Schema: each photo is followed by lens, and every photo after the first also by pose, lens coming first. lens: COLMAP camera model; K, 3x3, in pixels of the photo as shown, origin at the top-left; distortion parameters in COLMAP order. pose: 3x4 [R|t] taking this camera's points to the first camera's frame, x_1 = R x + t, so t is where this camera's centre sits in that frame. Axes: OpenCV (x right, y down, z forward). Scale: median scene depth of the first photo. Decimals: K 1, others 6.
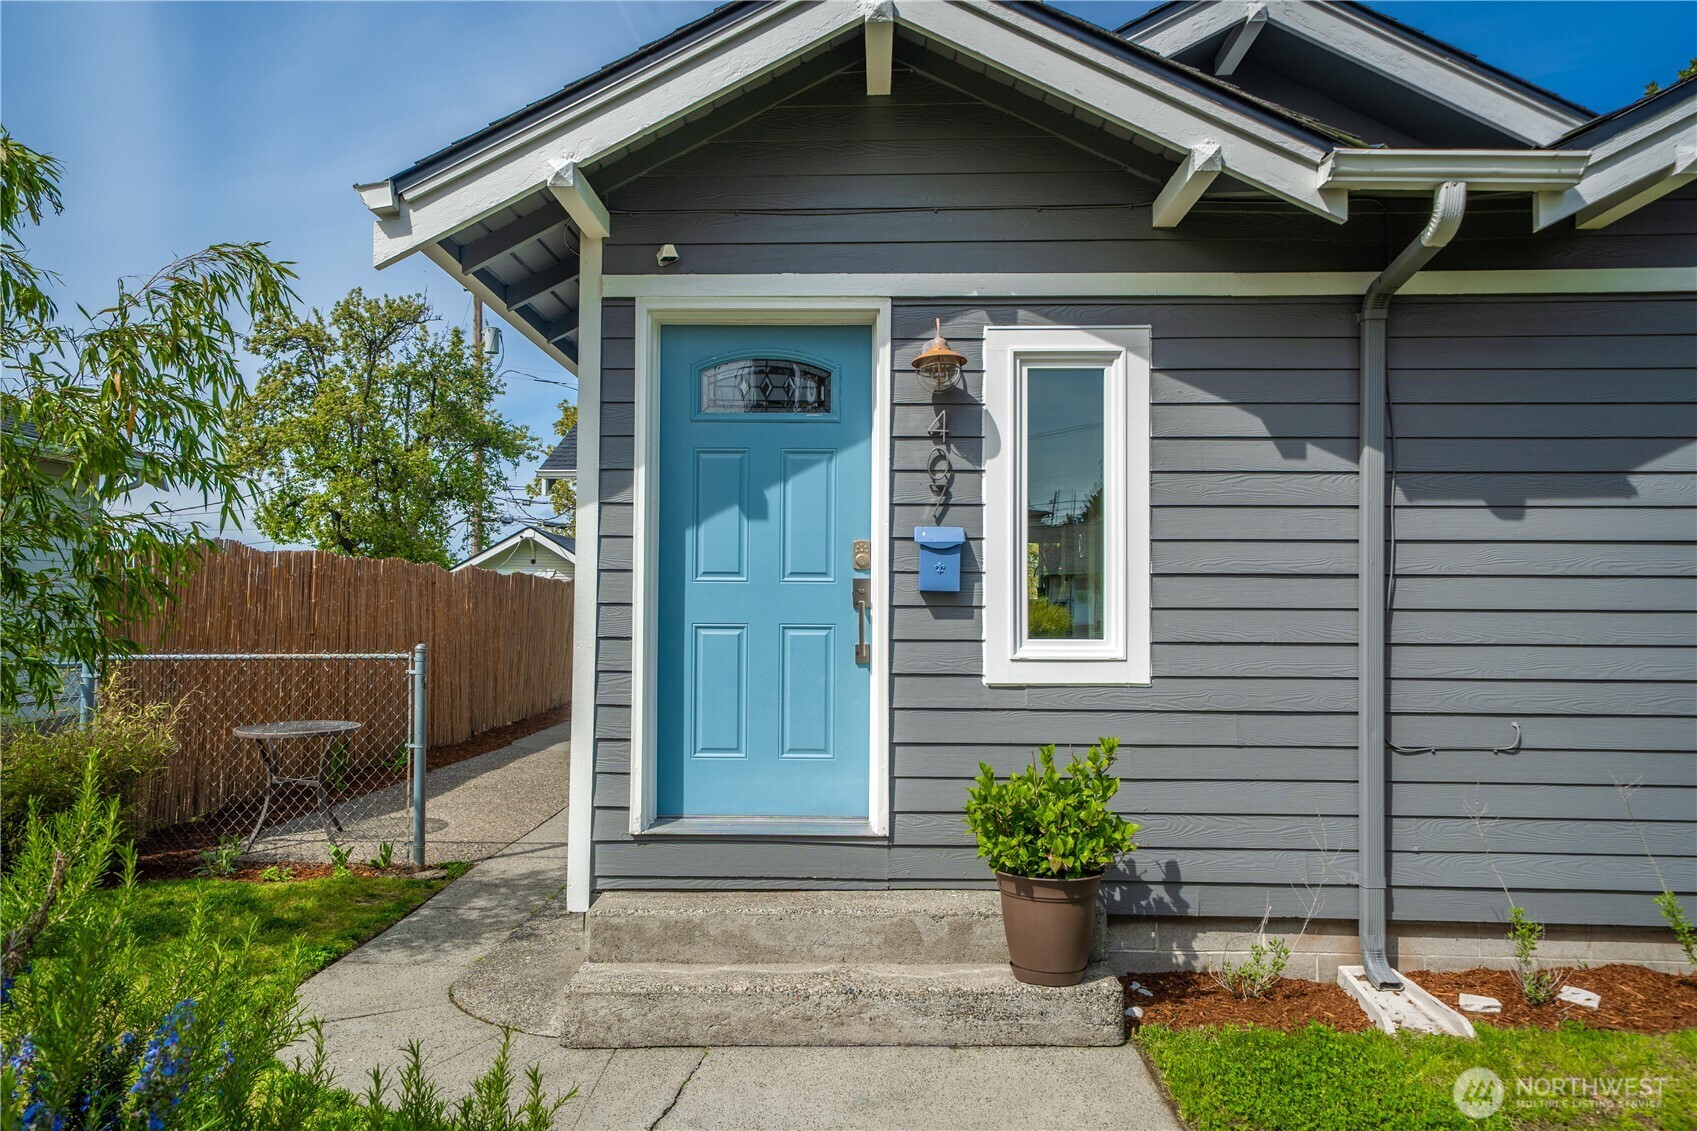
lens RADIAL K [[1097.5, 0, 848.5], [0, 1097.5, 565.5], [0, 0, 1]] dist [0.031948, 0.000902]
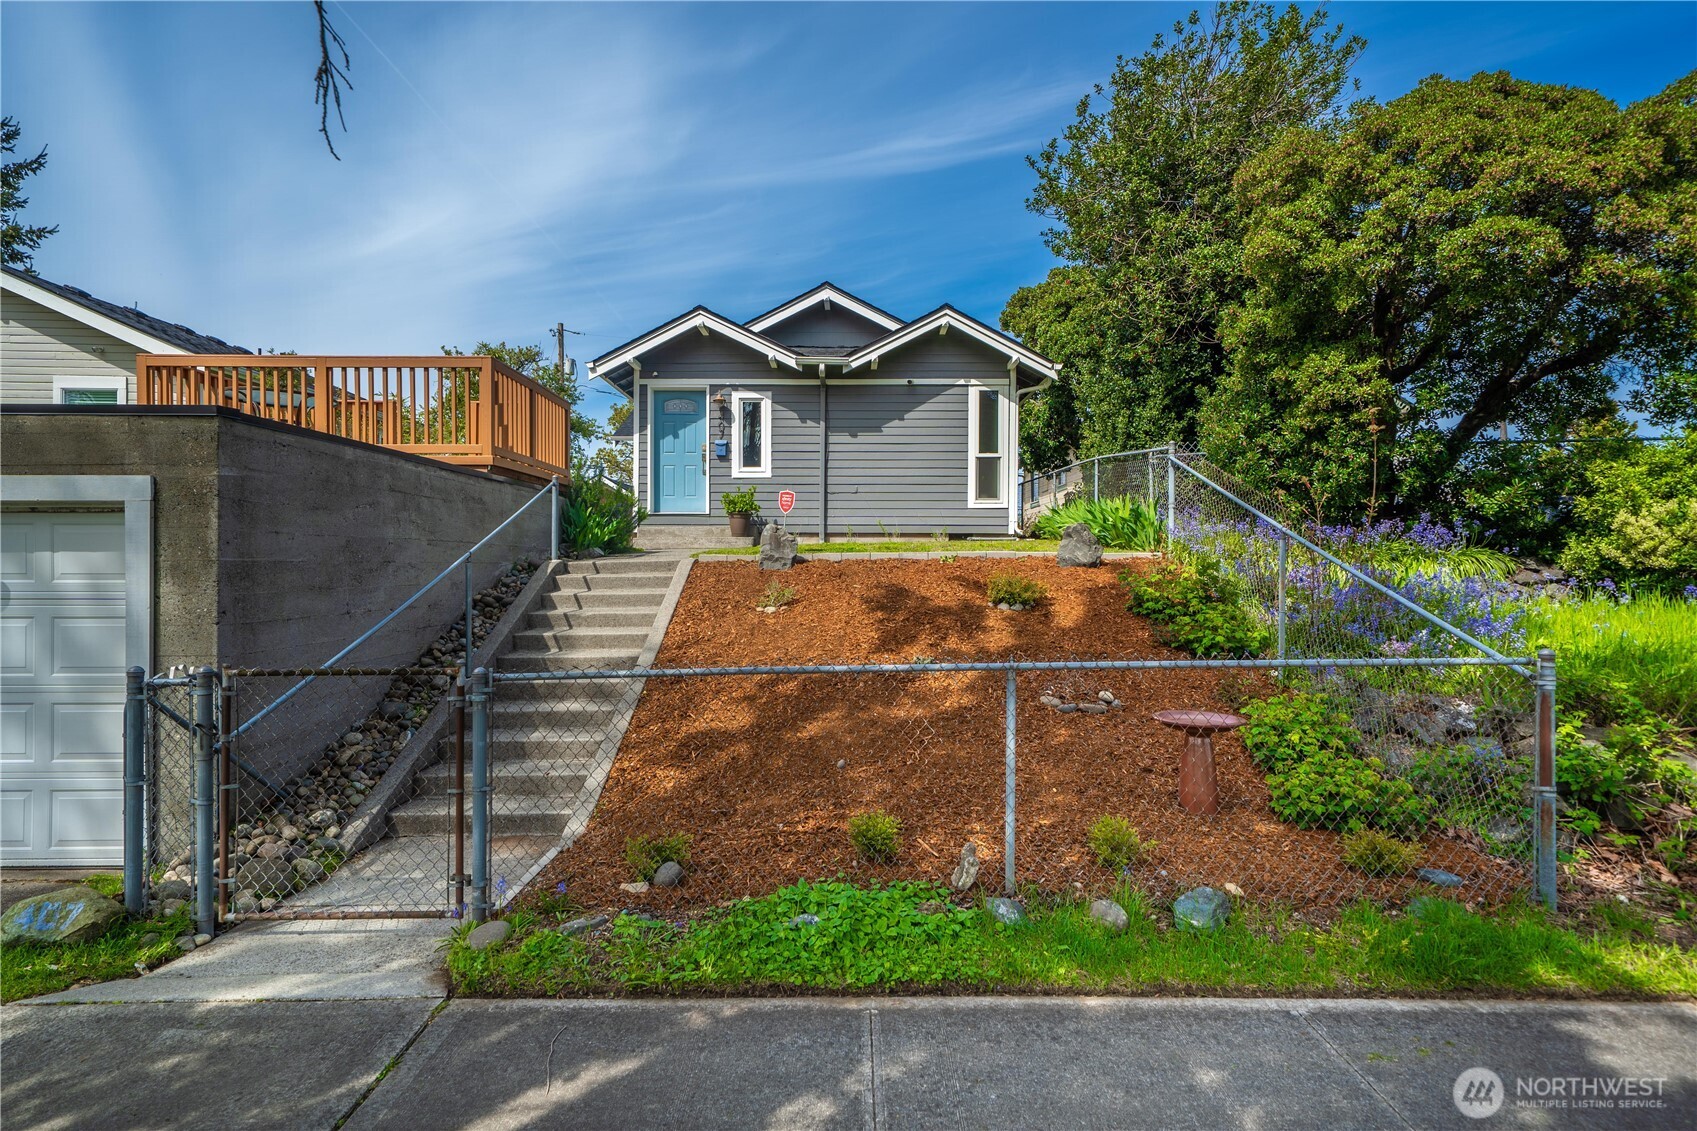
lens RADIAL K [[869.9, 0, 848.5], [0, 869.9, 565.5], [0, 0, 1]] dist [0.015033, -0.000449]
pose [[0.999872, -0.002139, 0.015825, 0.499521], [0.001549, 0.999308, 0.037155, 0.310592], [-0.015894, -0.037126, 0.999184, -2.266667]]
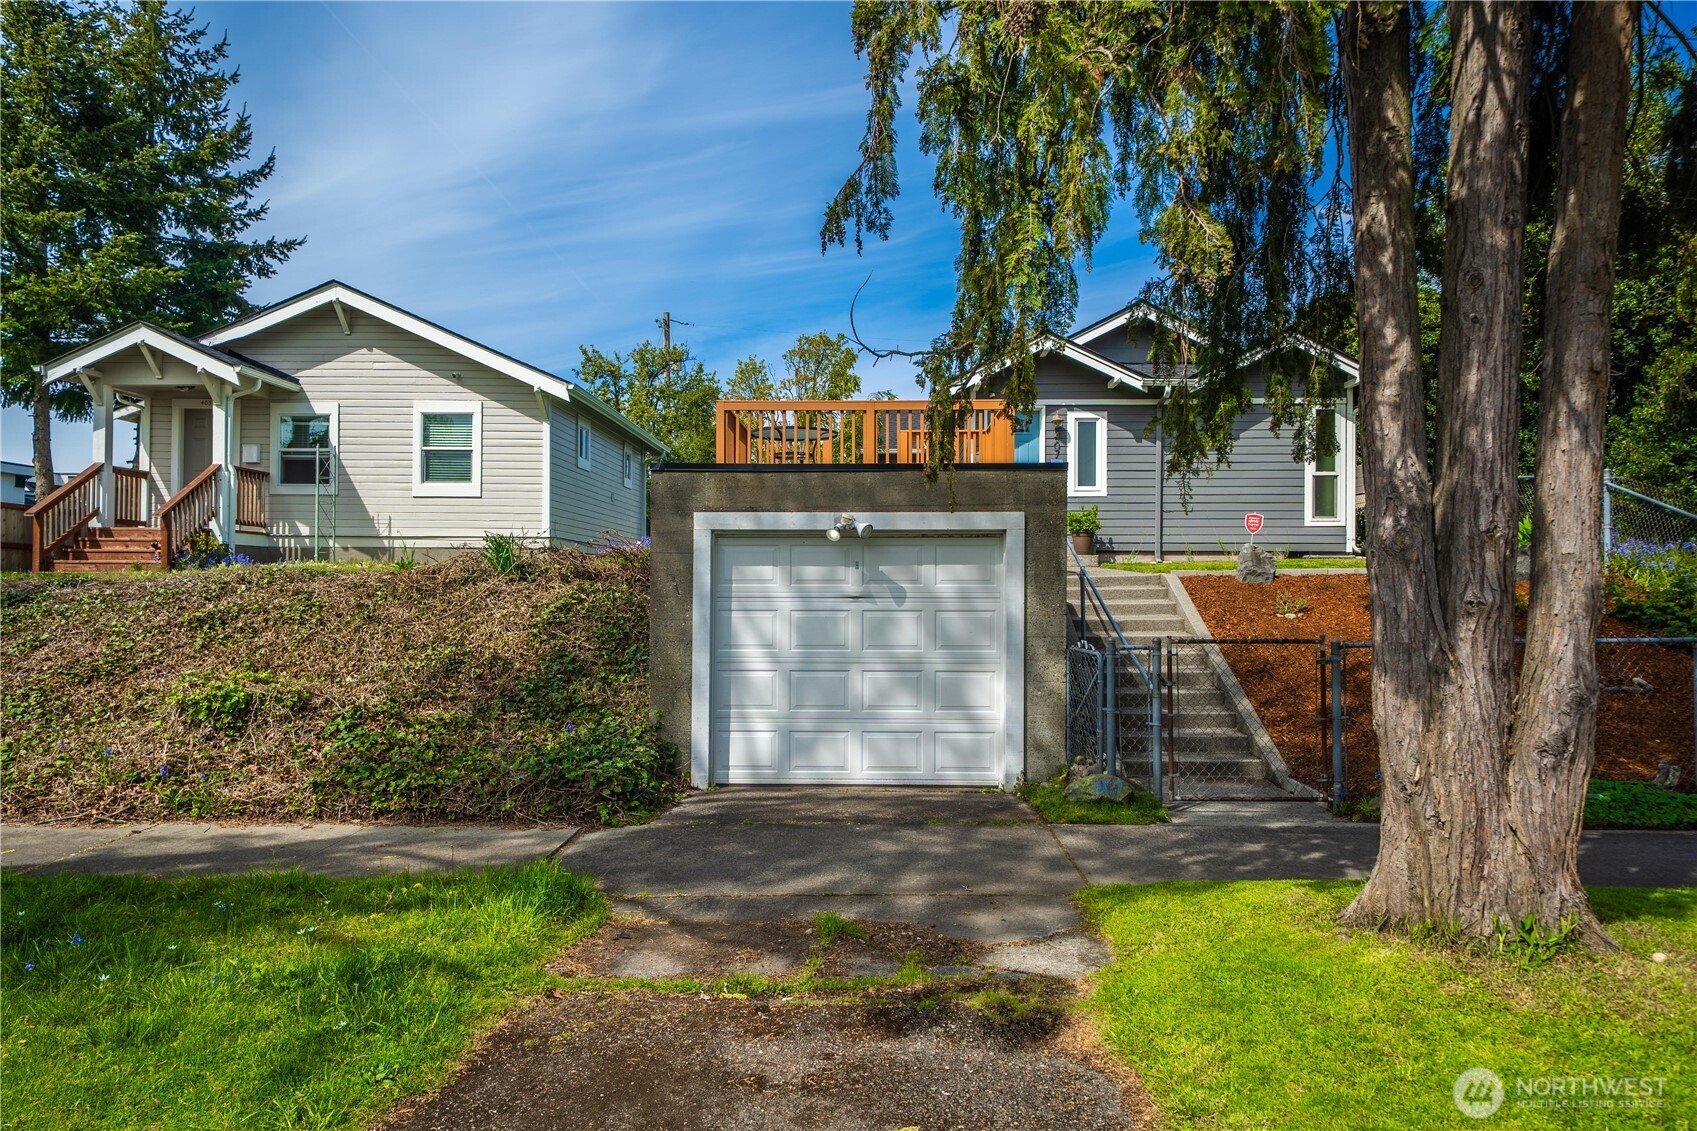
lens RADIAL K [[1097.5, 0, 848.5], [0, 1097.5, 565.5], [0, 0, 1]] dist [0.031948, 0.000902]
pose [[0.999971, -0.001650, -0.007384, -0.671323], [0.001746, 0.999914, 0.012974, 0.308132], [0.007362, -0.012986, 0.999889, -3.158276]]
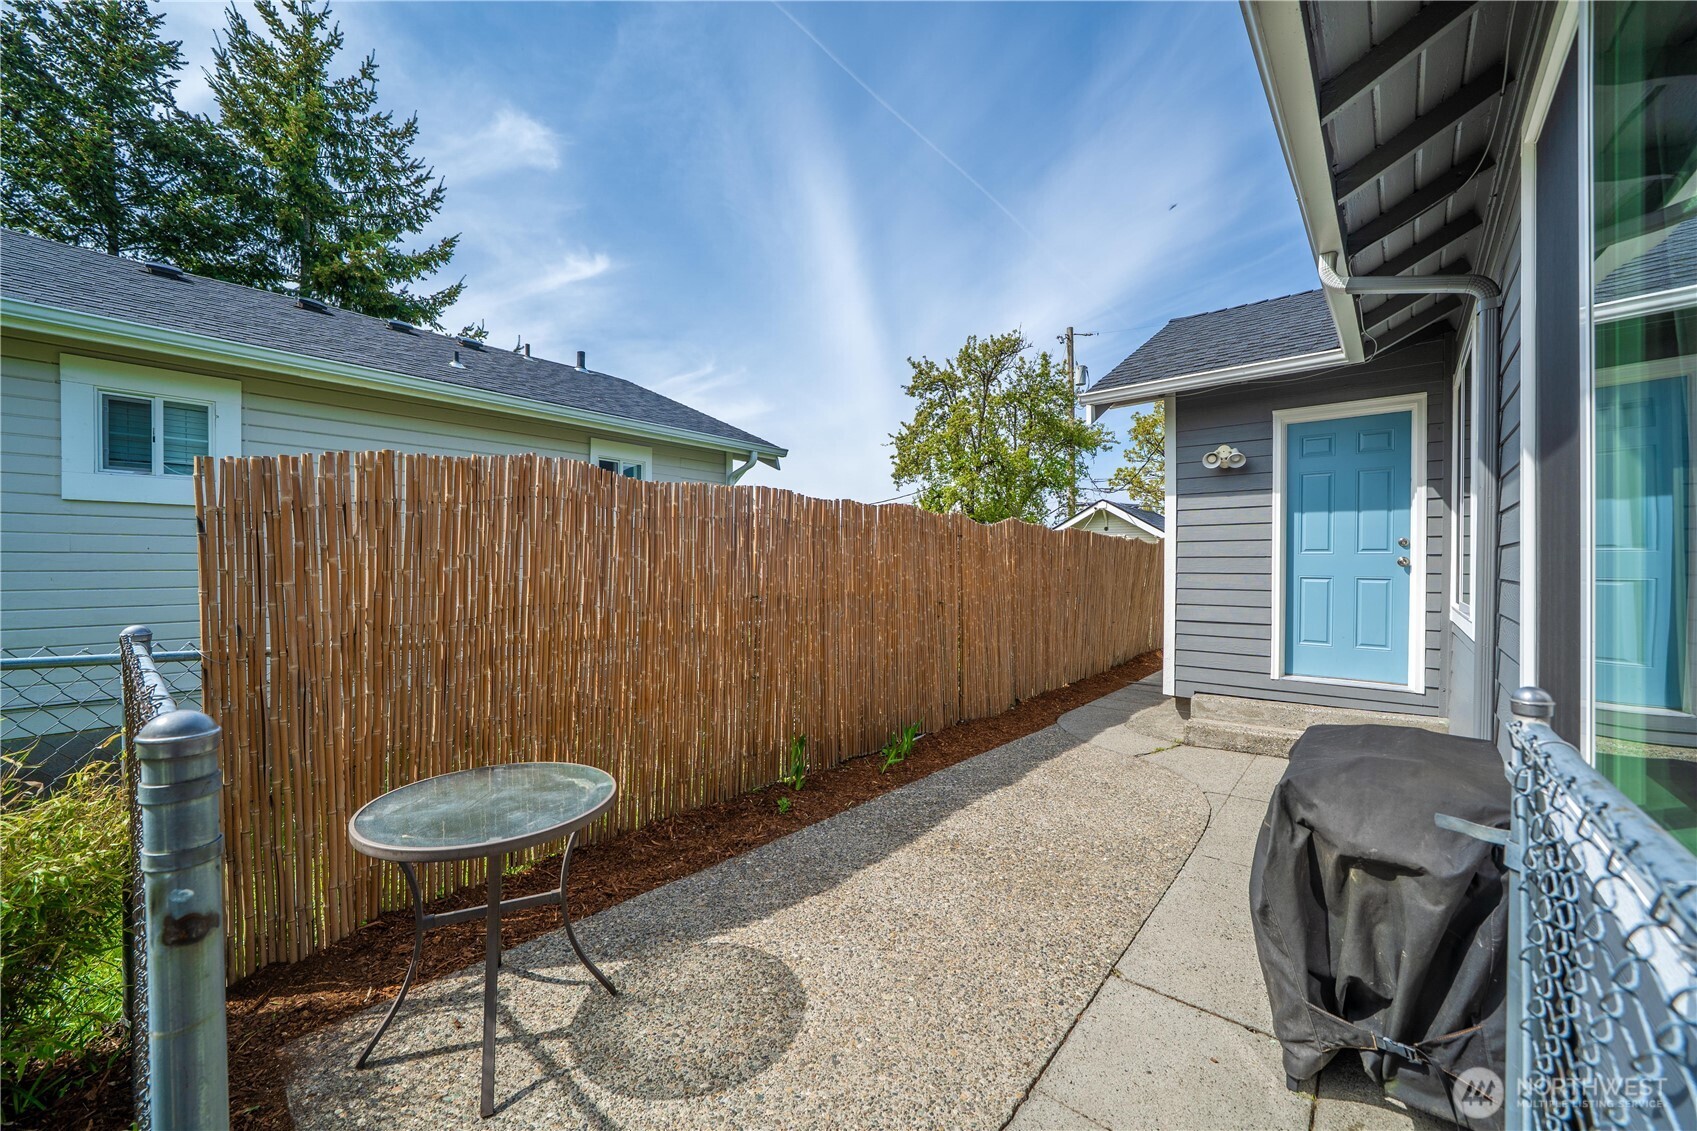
lens RADIAL K [[640.9, 0, 848.5], [0, 640.9, 565.5], [0, 0, 1]] dist [-0.000495, -0.000005]
pose [[0.774325, -0.006301, -0.632756, -0.304034], [0.027032, 0.999367, 0.023128, 0.063724], [0.632210, -0.035013, 0.774005, 1.372696]]
